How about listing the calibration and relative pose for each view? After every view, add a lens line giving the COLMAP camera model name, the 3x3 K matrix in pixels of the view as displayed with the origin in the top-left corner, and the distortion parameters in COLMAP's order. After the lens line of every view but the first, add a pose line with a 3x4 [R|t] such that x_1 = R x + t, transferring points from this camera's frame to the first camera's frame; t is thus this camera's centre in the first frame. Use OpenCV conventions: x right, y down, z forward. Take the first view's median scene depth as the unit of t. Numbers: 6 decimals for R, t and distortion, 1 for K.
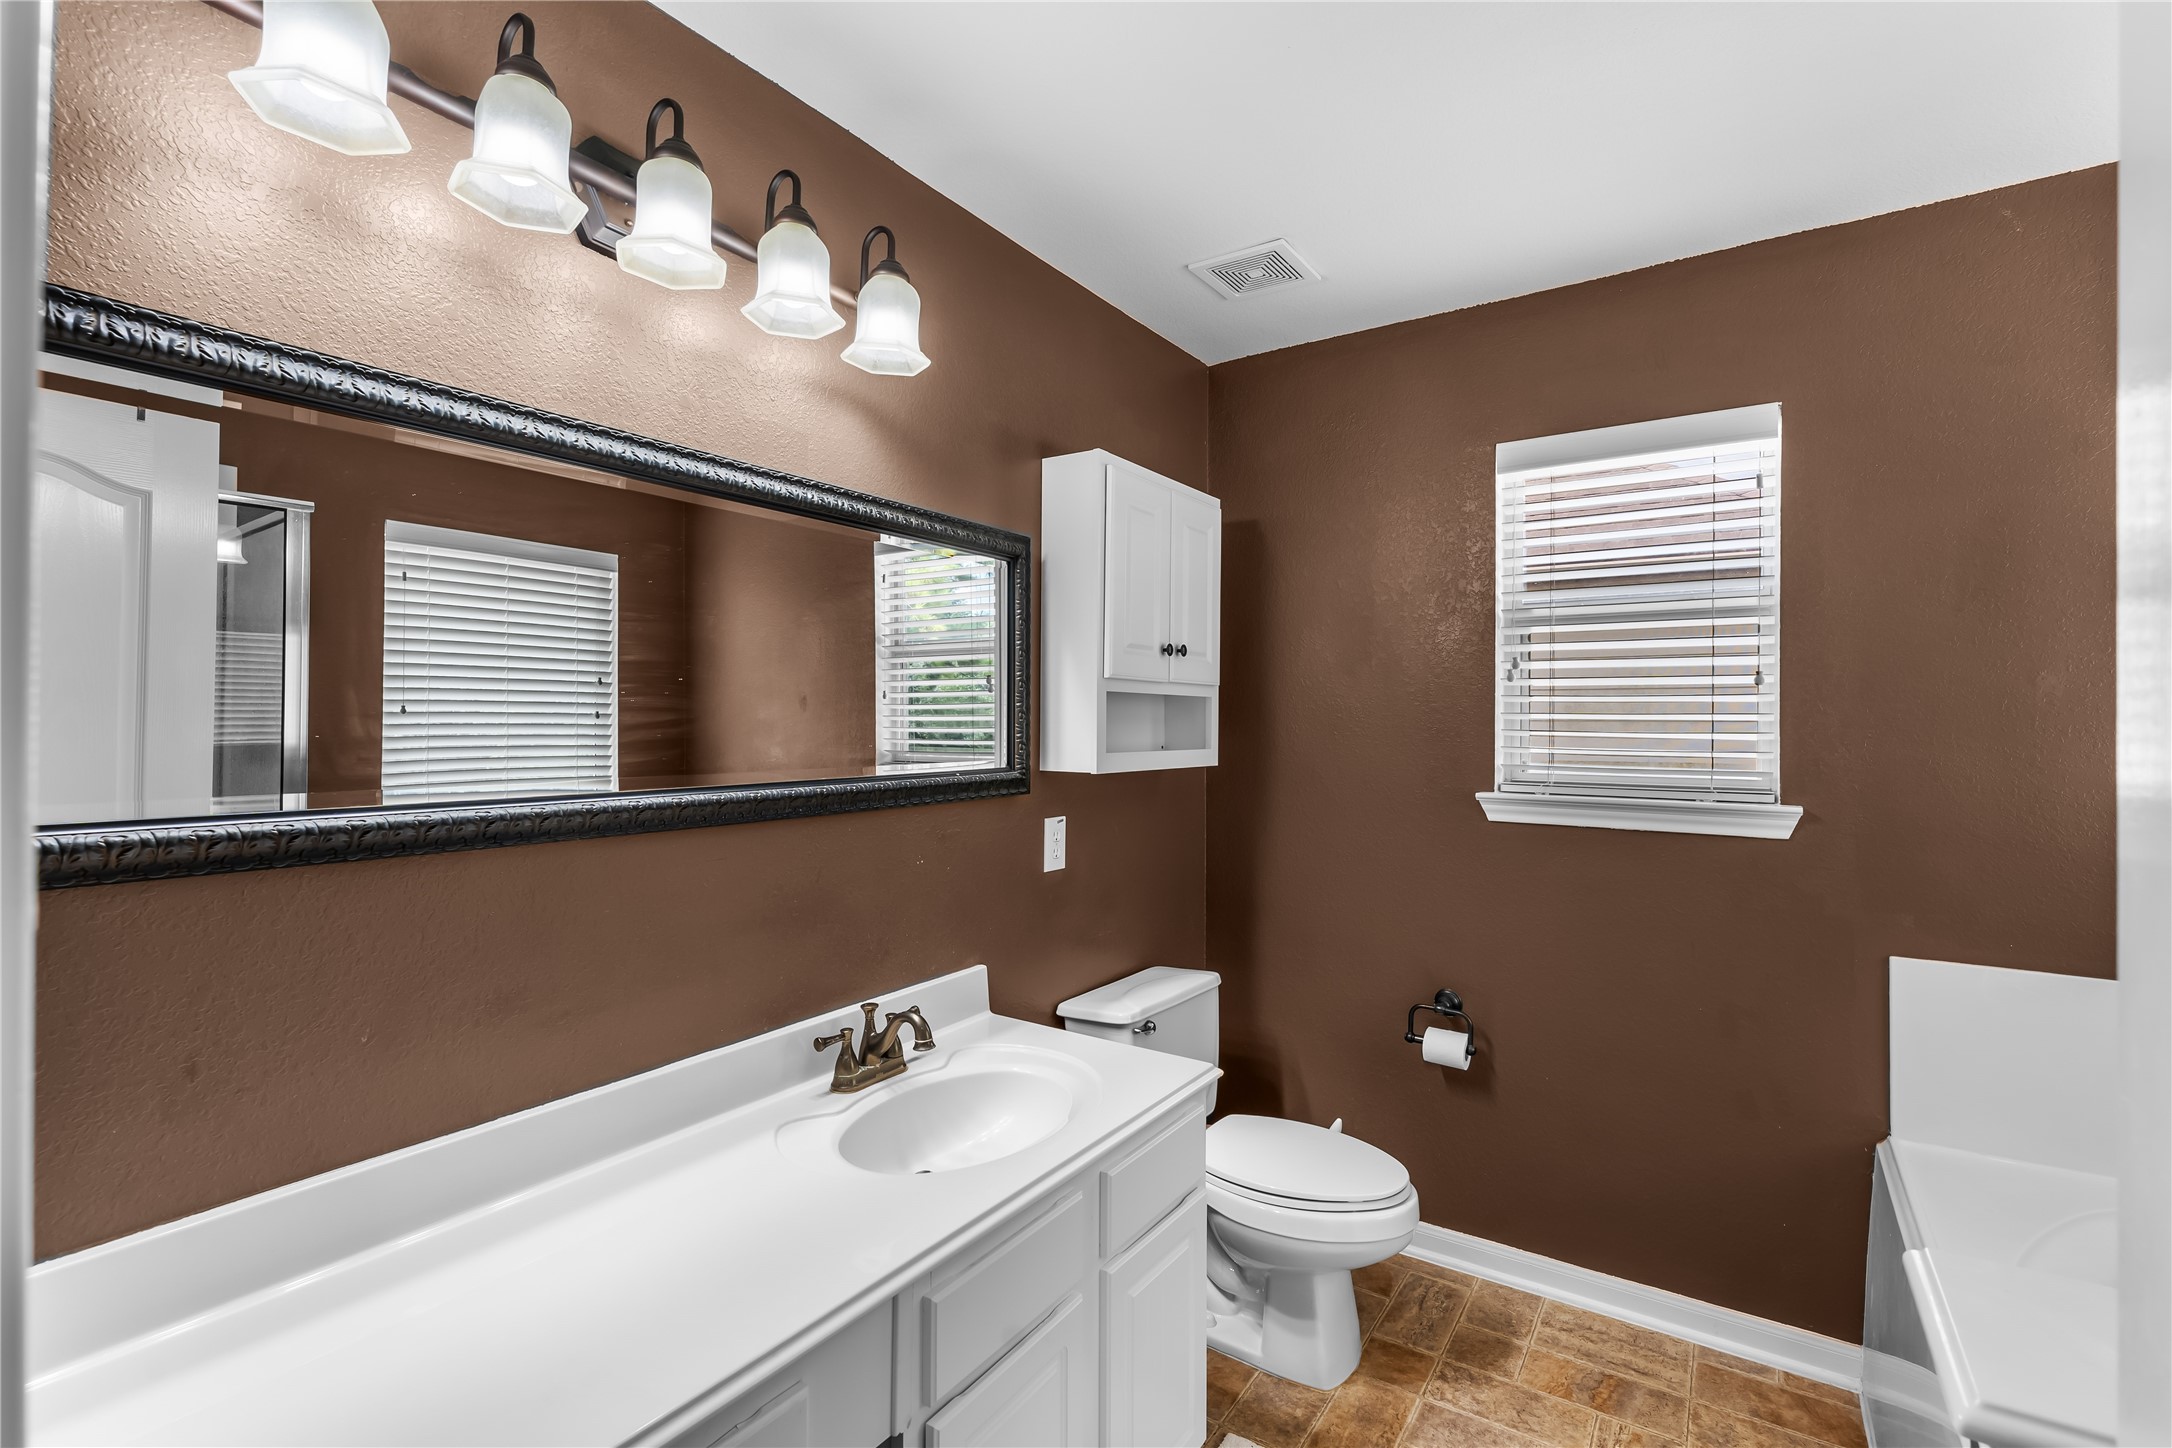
lens RADIAL K [[987.5, 0, 1087.1], [0, 987.5, 719.9], [0, 0, 1]] dist [0.001872, -0.001825]
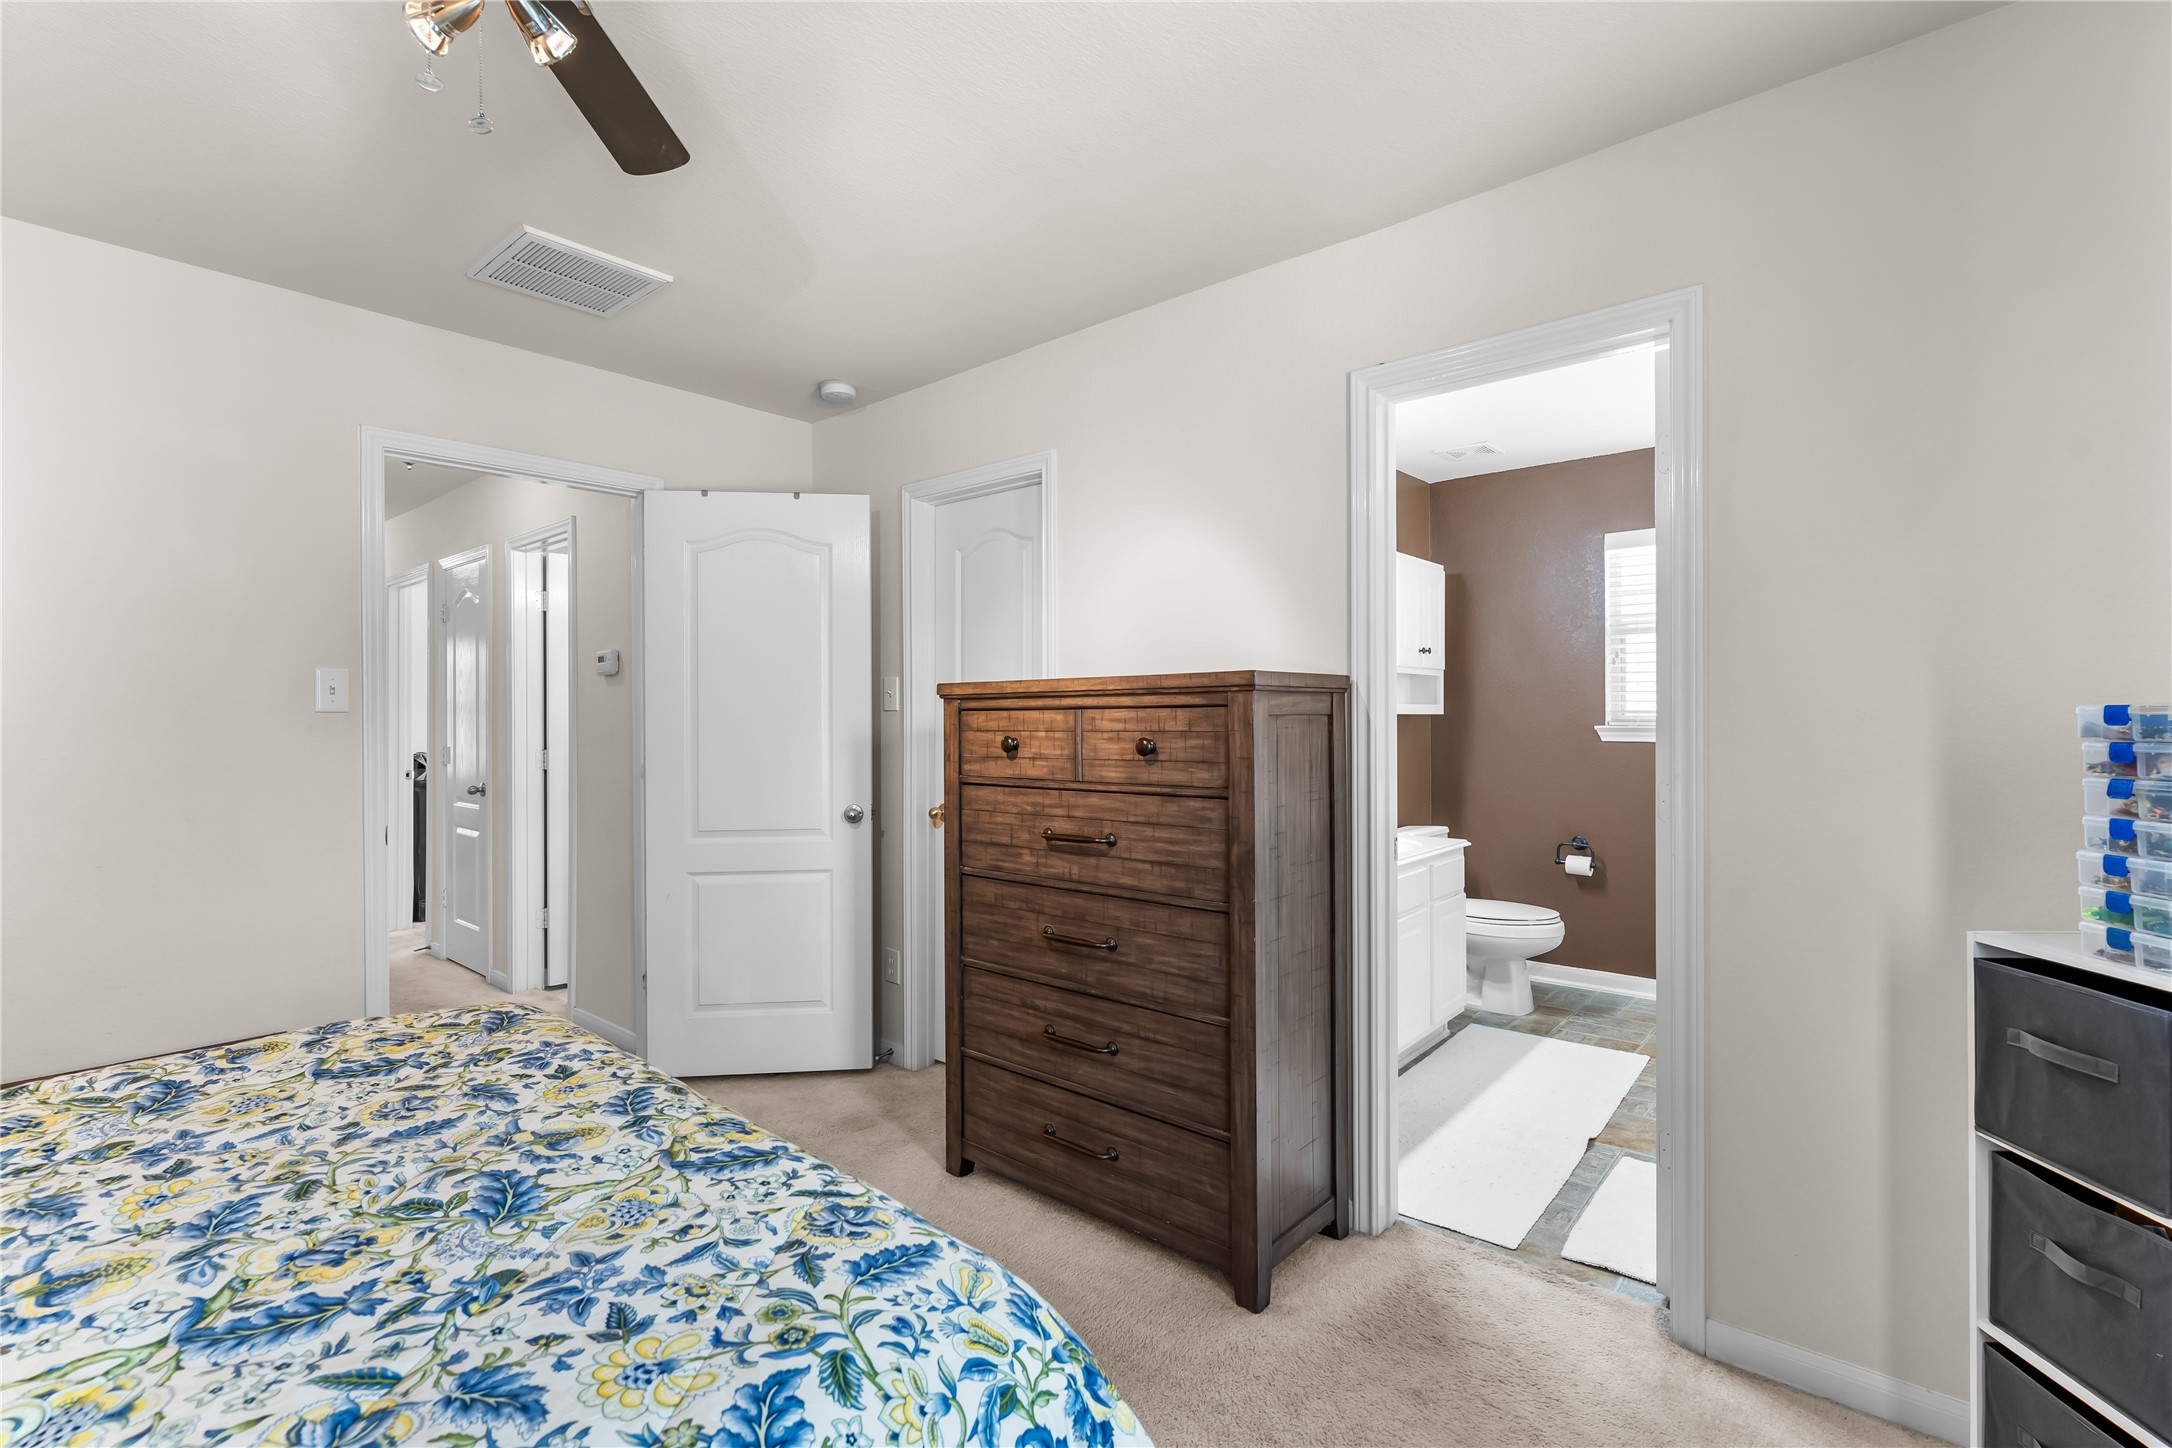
lens RADIAL K [[987.5, 0, 1084.8], [0, 987.5, 718.5], [0, 0, 1]] dist [0.001872, -0.001825]
pose [[0.993157, -0.009382, -0.116407, -0.326564], [0.009754, 0.999949, 0.002626, 0.045436], [0.116376, -0.003744, 0.993198, -0.913892]]
